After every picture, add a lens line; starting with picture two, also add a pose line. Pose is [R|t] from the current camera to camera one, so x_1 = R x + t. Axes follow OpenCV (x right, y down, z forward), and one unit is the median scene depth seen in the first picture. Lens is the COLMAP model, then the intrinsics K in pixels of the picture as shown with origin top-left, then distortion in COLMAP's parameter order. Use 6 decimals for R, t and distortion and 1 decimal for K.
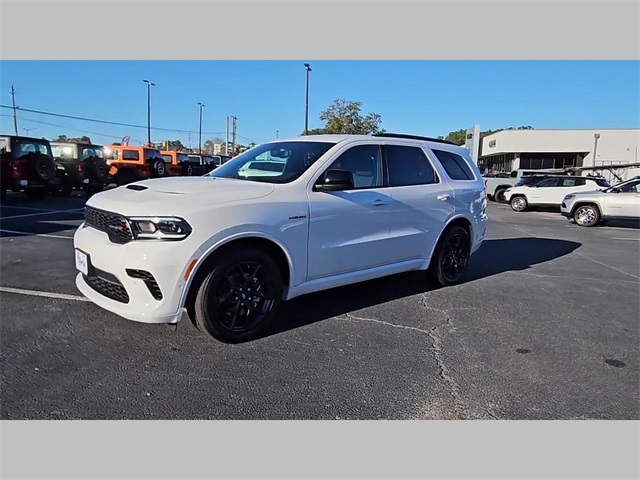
lens RADIAL K [[436.4, 0, 311.4], [0, 436.4, 246.0], [0, 0, 1]] dist [0.006756, -0.004752]
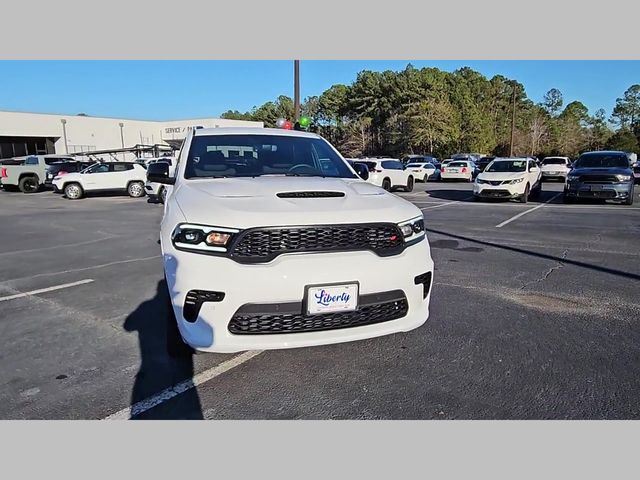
lens RADIAL K [[436.4, 0, 309.9], [0, 436.4, 248.8], [0, 0, 1]] dist [0.006756, -0.004752]
pose [[0.402680, -0.205231, 0.892037, -0.839735], [0.167534, 0.974603, 0.148599, -0.115787], [-0.899879, 0.089609, 0.426836, 0.499891]]
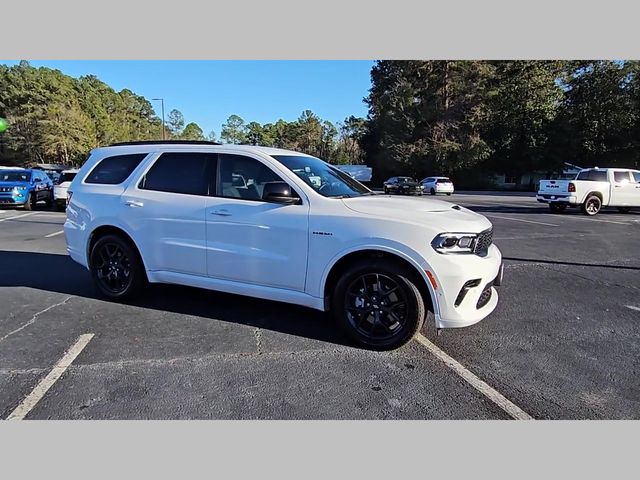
lens RADIAL K [[436.4, 0, 314.6], [0, 436.4, 244.8], [0, 0, 1]] dist [0.006756, -0.004752]
pose [[-0.393599, -0.174685, 0.902532, -0.968866], [0.123402, 0.962854, 0.240177, -0.268385], [-0.910962, 0.205908, -0.357422, 1.311798]]
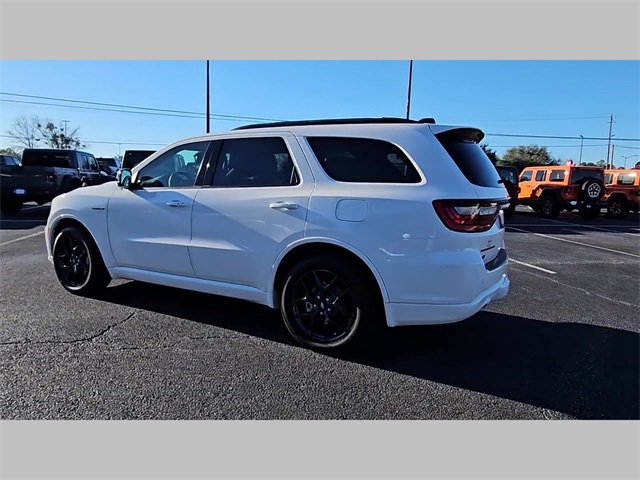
lens RADIAL K [[436.4, 0, 316.0], [0, 436.4, 238.3], [0, 0, 1]] dist [0.006756, -0.004752]
pose [[0.335728, 0.095434, -0.937112, 0.979656], [-0.173321, 0.984127, 0.038129, -0.099770], [0.925876, 0.149620, 0.346940, 0.846561]]
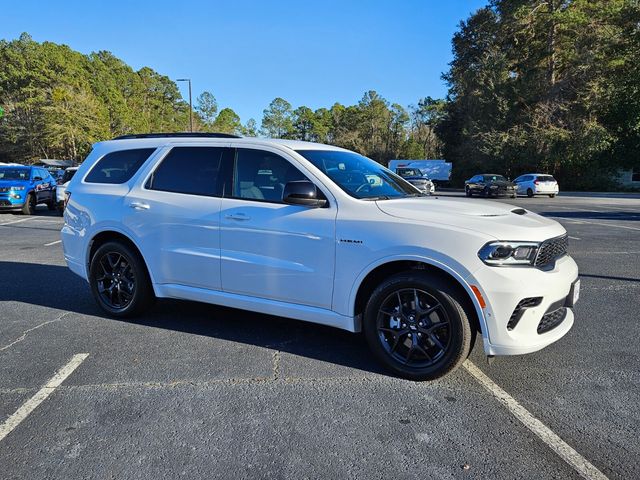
lens RADIAL K [[555.0, 0, 331.1], [0, 555.0, 251.8], [0, 0, 1]] dist [0.076534, -0.064816]
pose [[-0.312395, -0.161526, 0.936119, -1.047830], [0.133350, 0.968224, 0.211566, -0.264371], [-0.940546, 0.190924, -0.280929, 1.285913]]
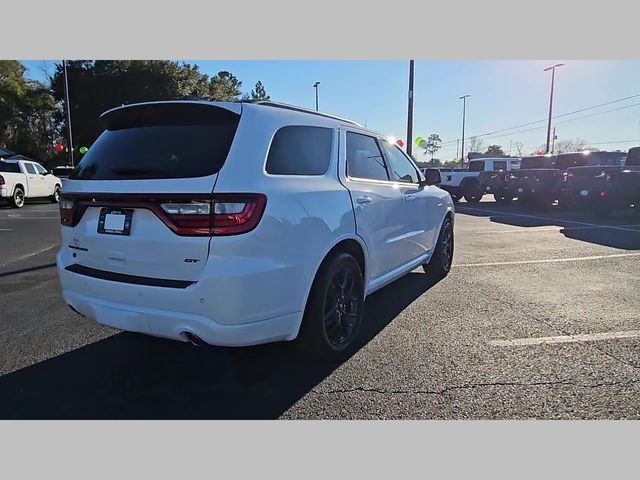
lens RADIAL K [[436.4, 0, 314.5], [0, 436.4, 240.4], [0, 0, 1]] dist [0.006756, -0.004752]
pose [[-0.946788, 0.019077, -0.321293, 0.361078], [-0.078076, 0.954813, 0.286769, -0.303958], [0.312245, 0.296595, -0.902516, 1.924005]]
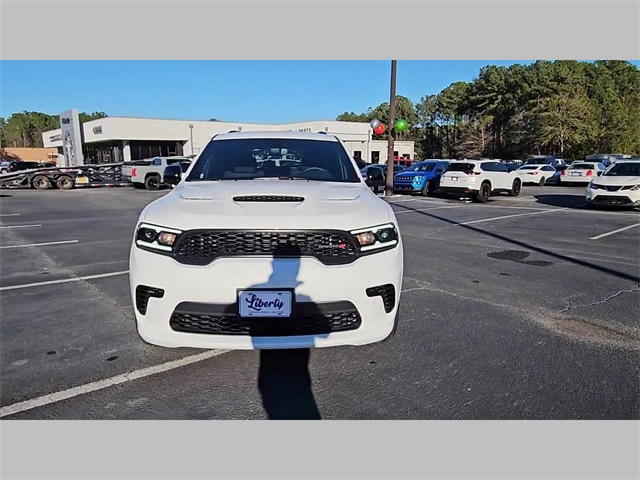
lens RADIAL K [[436.4, 0, 311.1], [0, 436.4, 246.1], [0, 0, 1]] dist [0.006756, -0.004752]
pose [[0.621637, -0.172511, 0.764073, -0.724937], [0.148733, 0.983697, 0.101090, -0.087185], [-0.769055, 0.050801, 0.637160, 0.325053]]
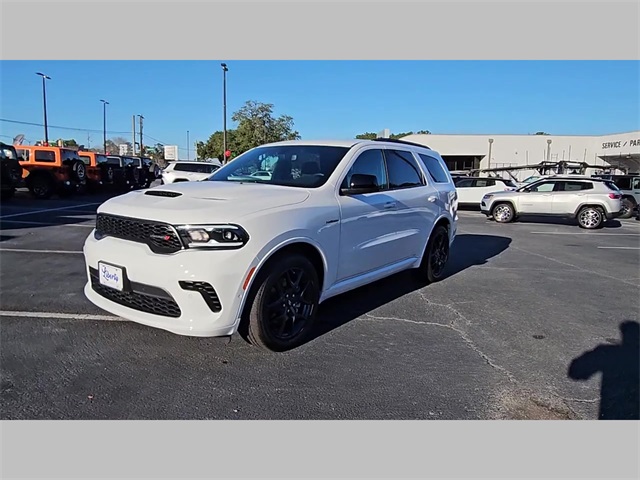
lens RADIAL K [[436.4, 0, 310.0], [0, 436.4, 248.4], [0, 0, 1]] dist [0.006756, -0.004752]
pose [[0.980027, -0.036150, 0.195551, -0.207495], [0.035856, 0.999344, 0.005046, -0.007575], [-0.195605, 0.002066, 0.980681, 0.018539]]
